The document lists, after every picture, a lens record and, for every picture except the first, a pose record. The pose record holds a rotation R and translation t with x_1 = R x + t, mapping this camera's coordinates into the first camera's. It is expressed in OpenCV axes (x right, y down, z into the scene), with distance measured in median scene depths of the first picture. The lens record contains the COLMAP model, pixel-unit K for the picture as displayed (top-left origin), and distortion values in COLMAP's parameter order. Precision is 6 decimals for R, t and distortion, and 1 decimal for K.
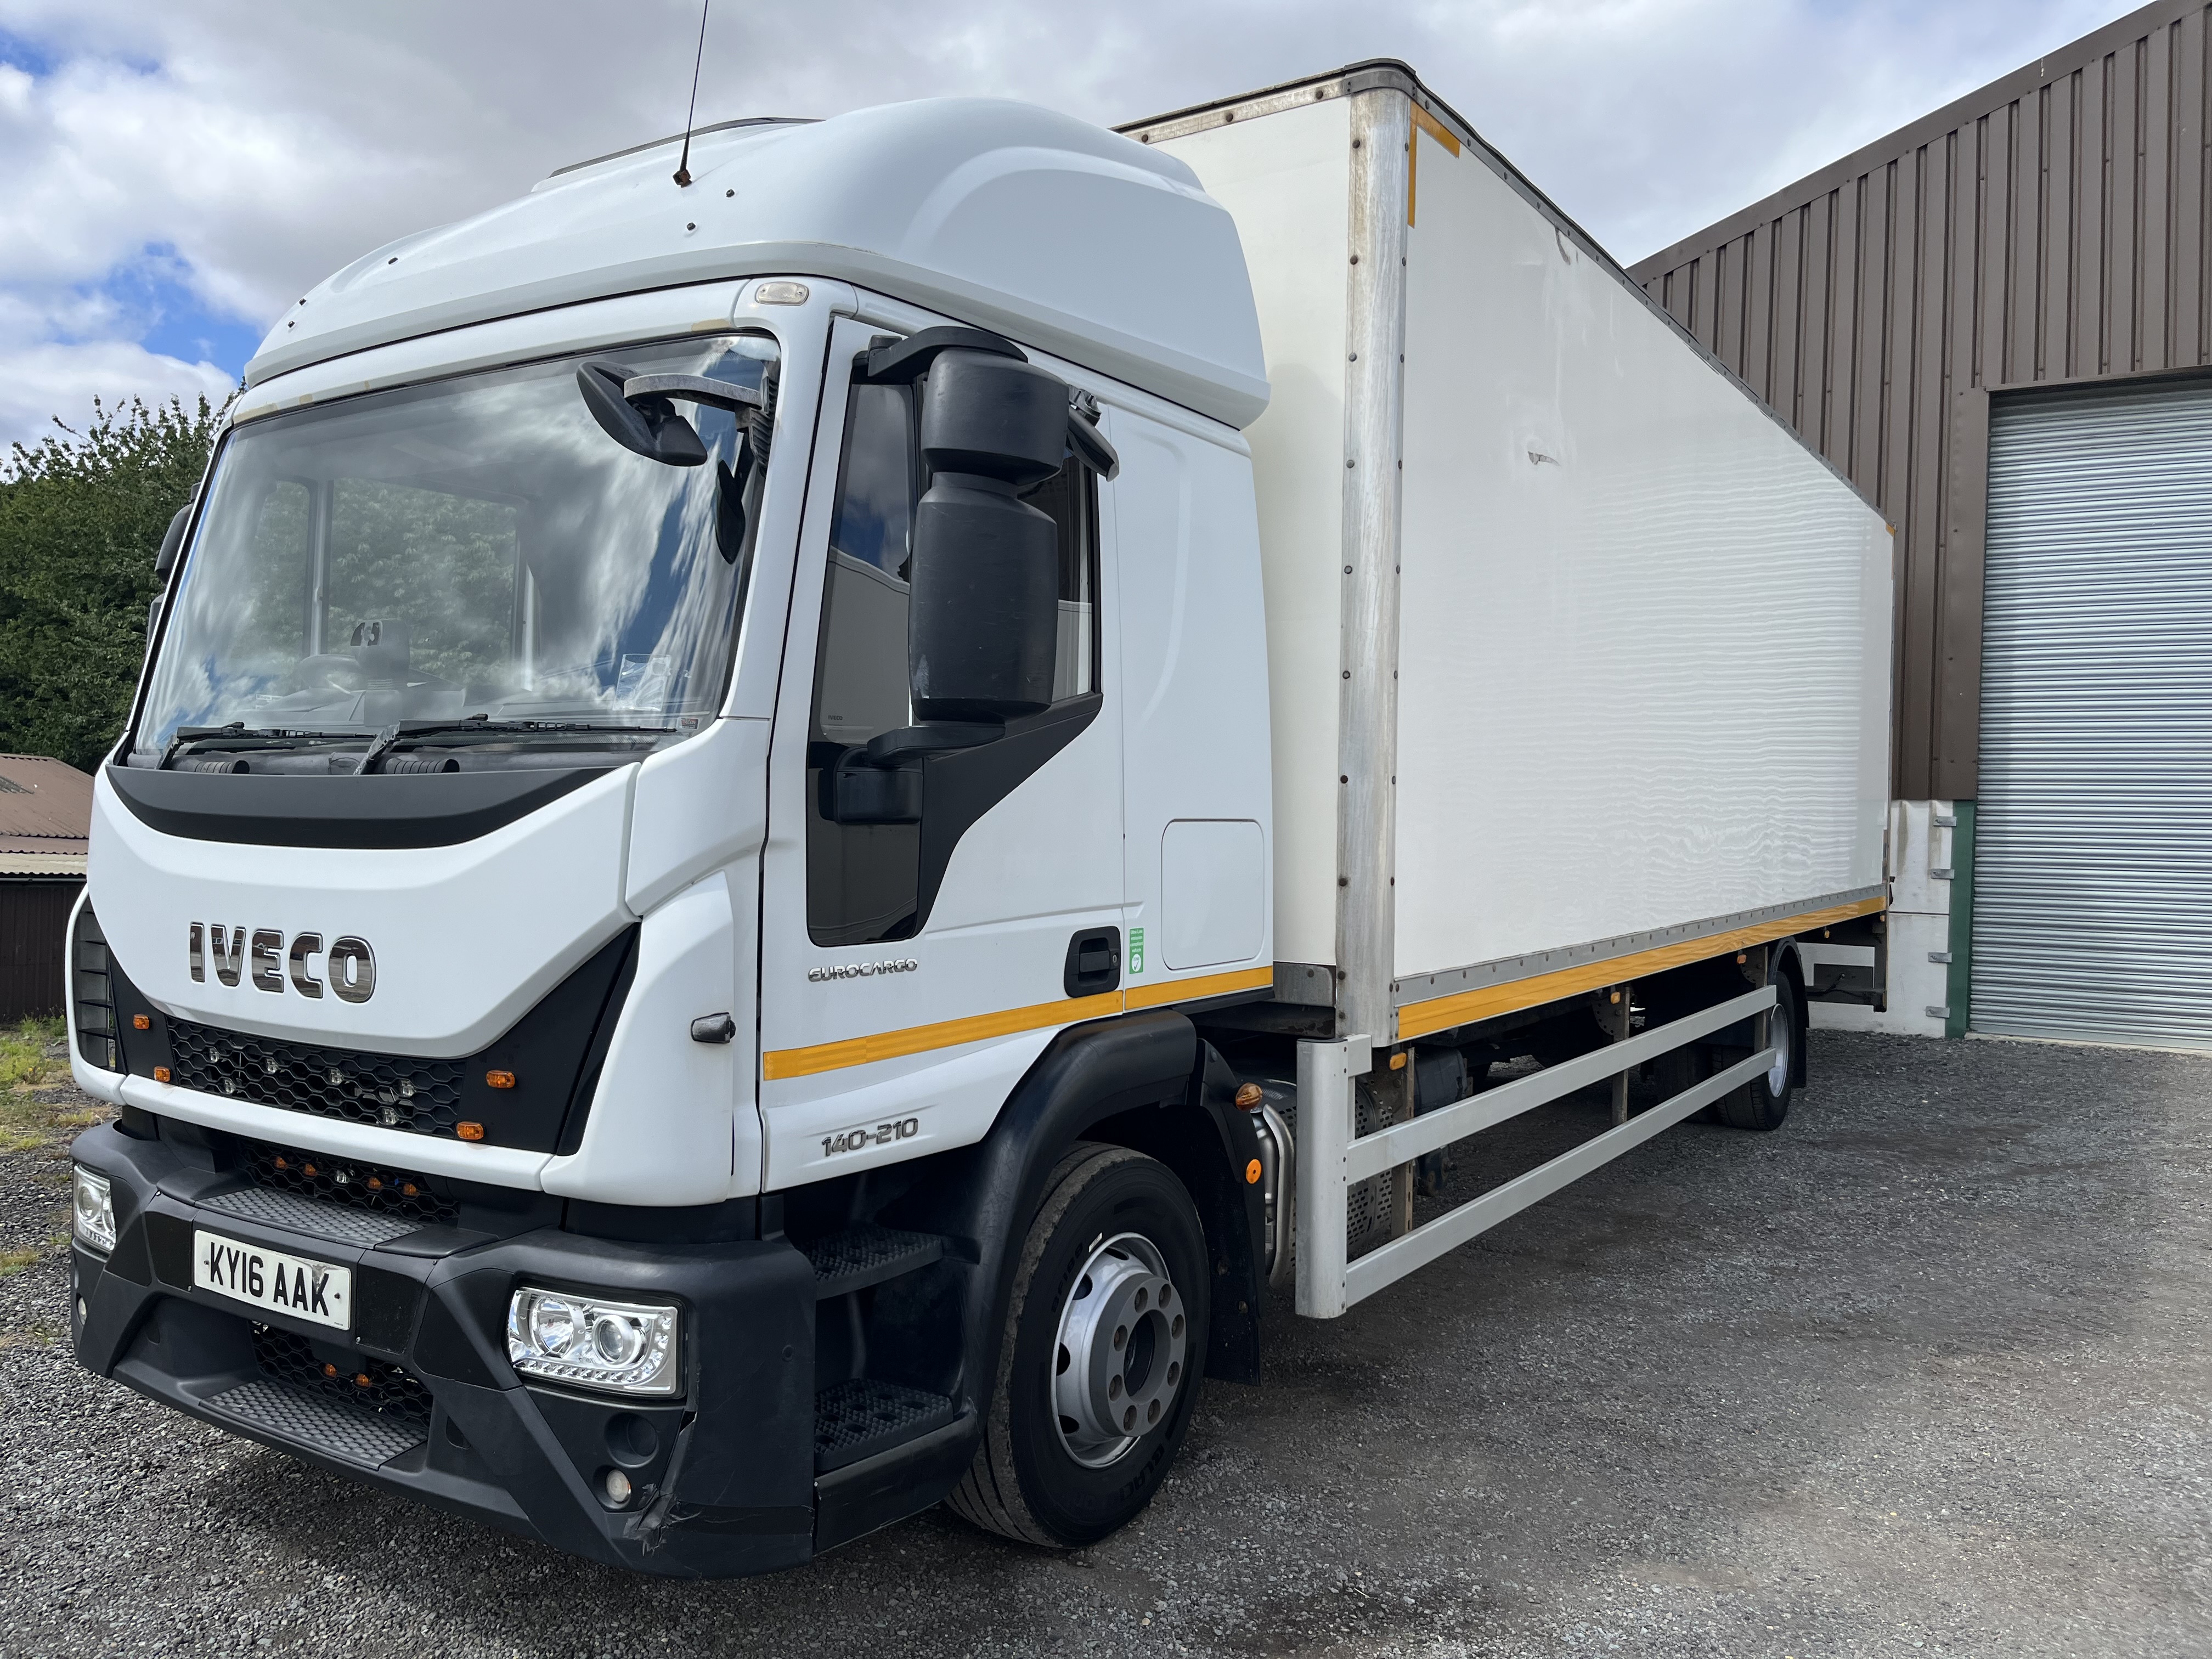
lens RADIAL K [[1709.2, 0, 1075.6], [0, 1709.2, 834.8], [0, 0, 1]] dist [0.039628, -0.039744]
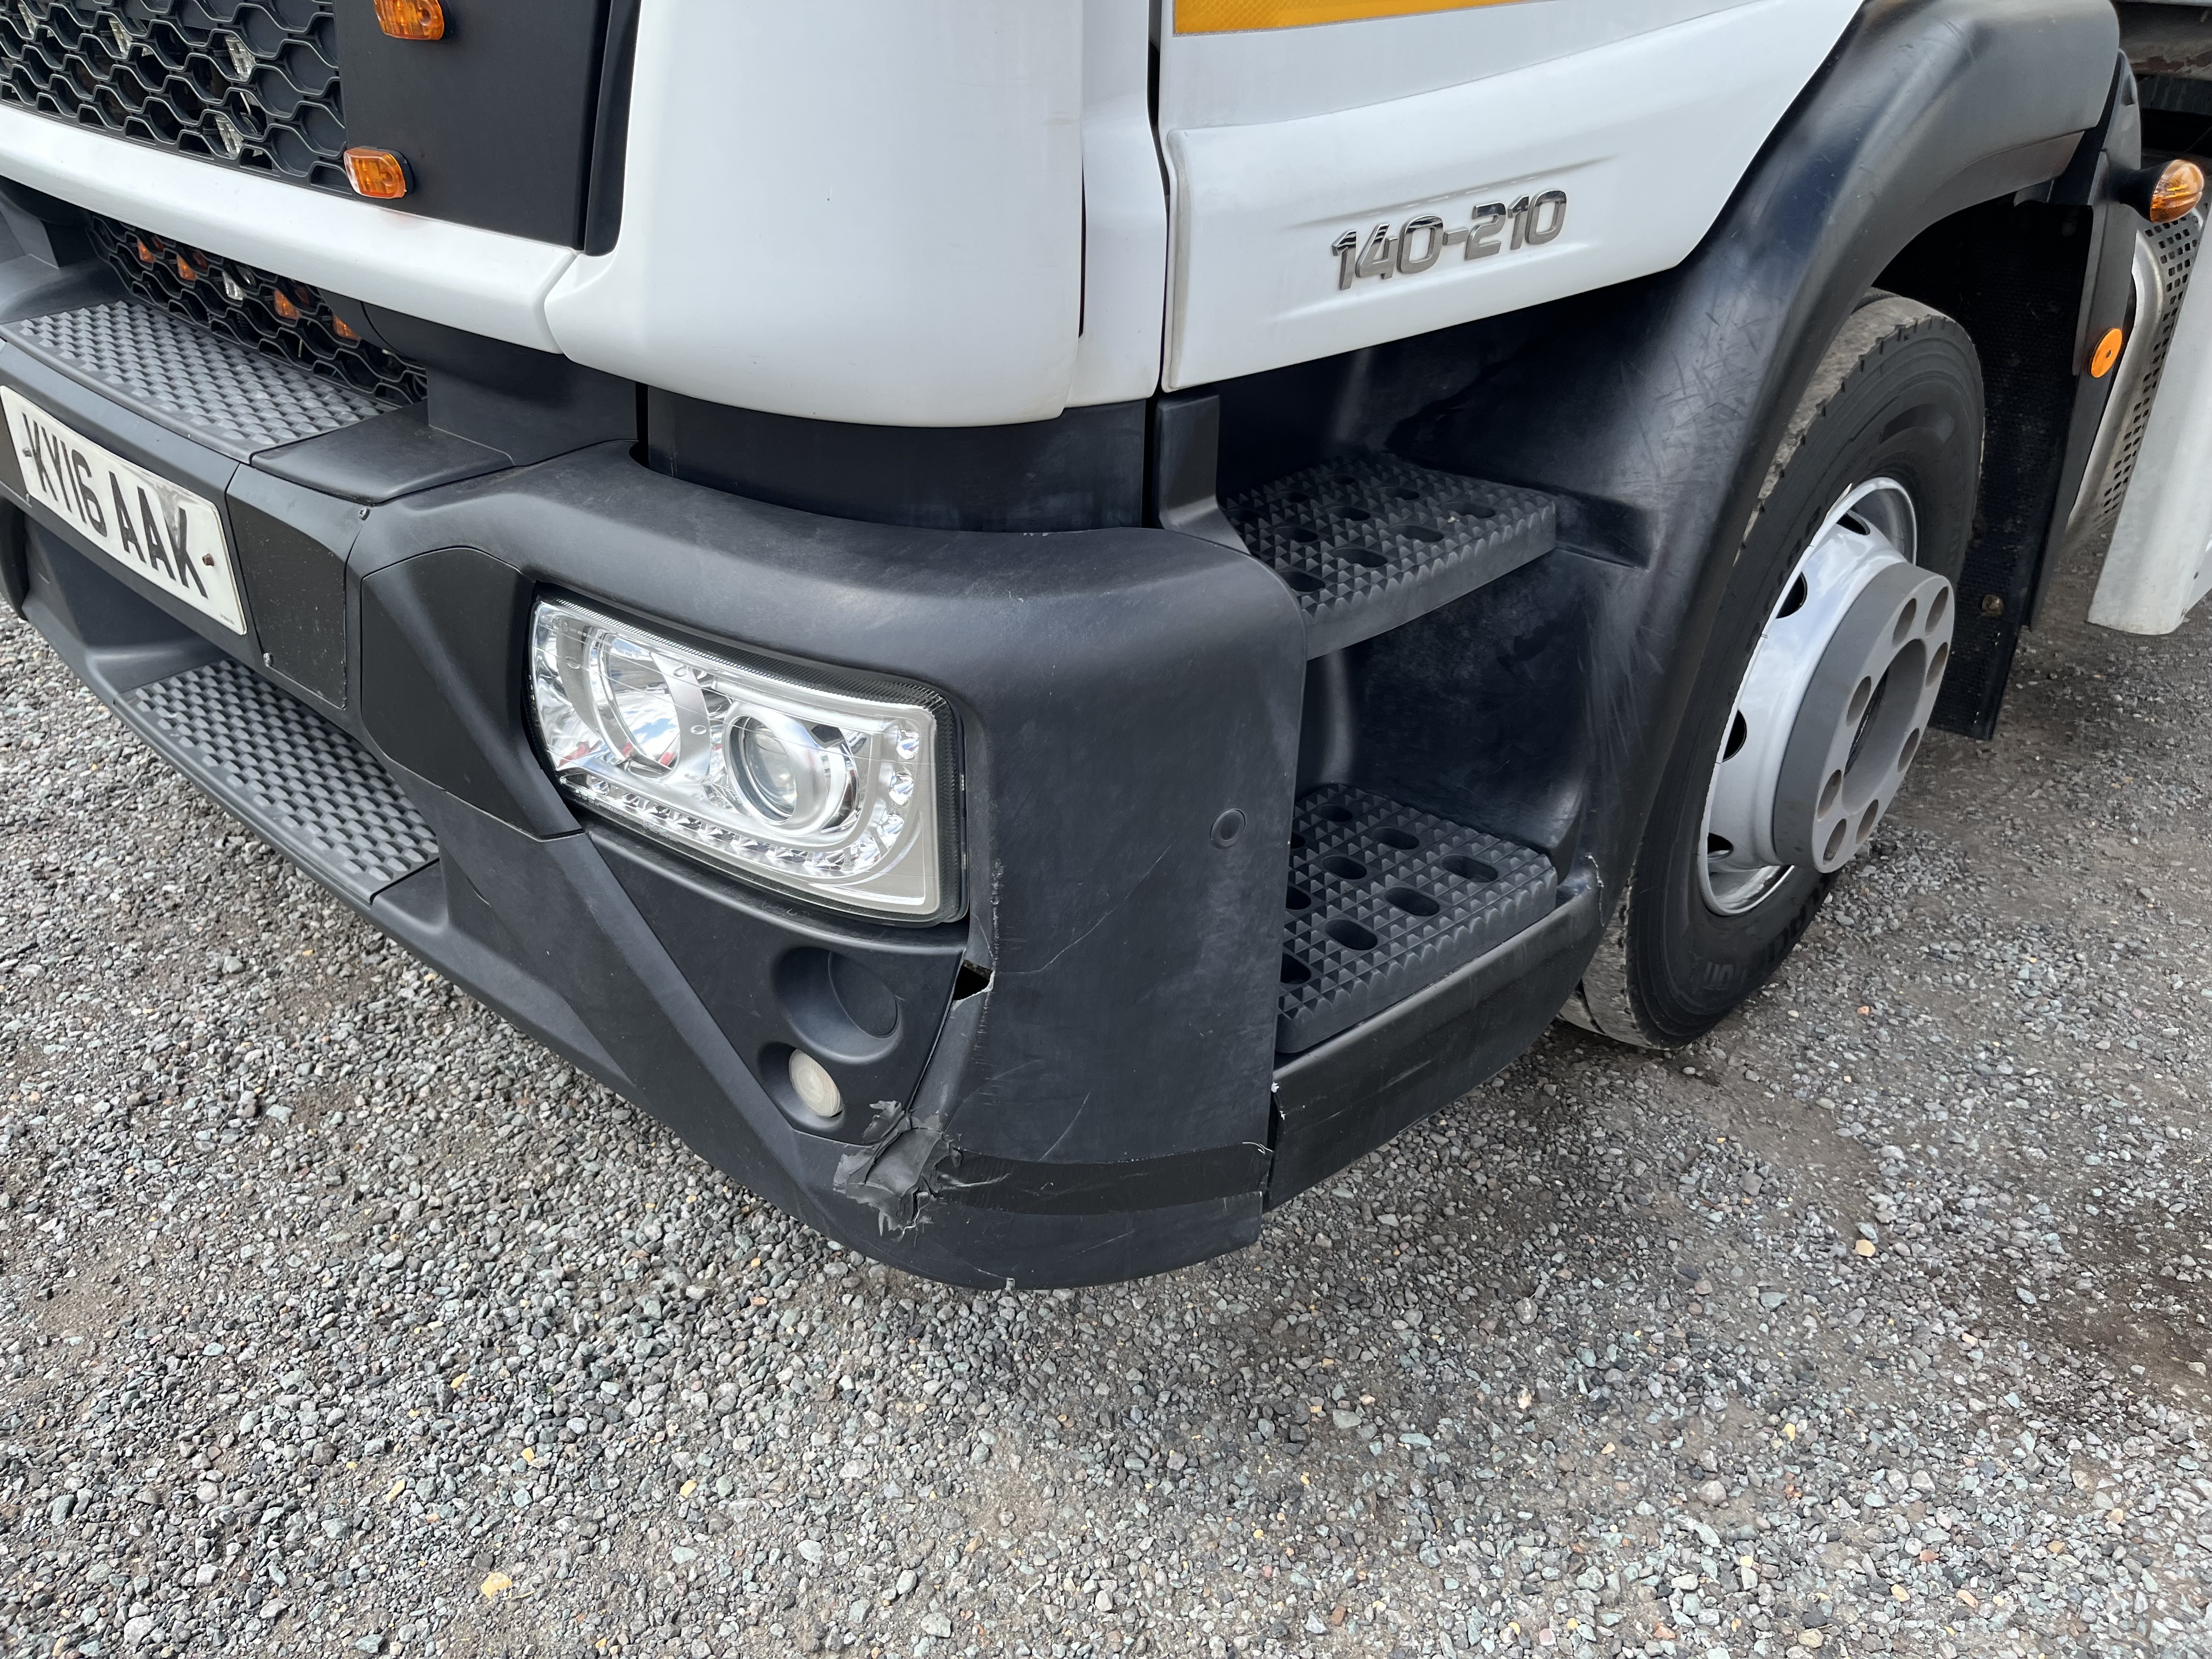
lens RADIAL K [[1651.0, 0, 1109.8], [0, 1651.0, 833.3], [0, 0, 1]] dist [0.074907, -0.109234]
pose [[0.987189, 0.085251, -0.134868, -0.132165], [-0.009965, 0.876580, 0.481152, 0.117967], [0.159242, -0.473644, 0.866200, 0.624844]]
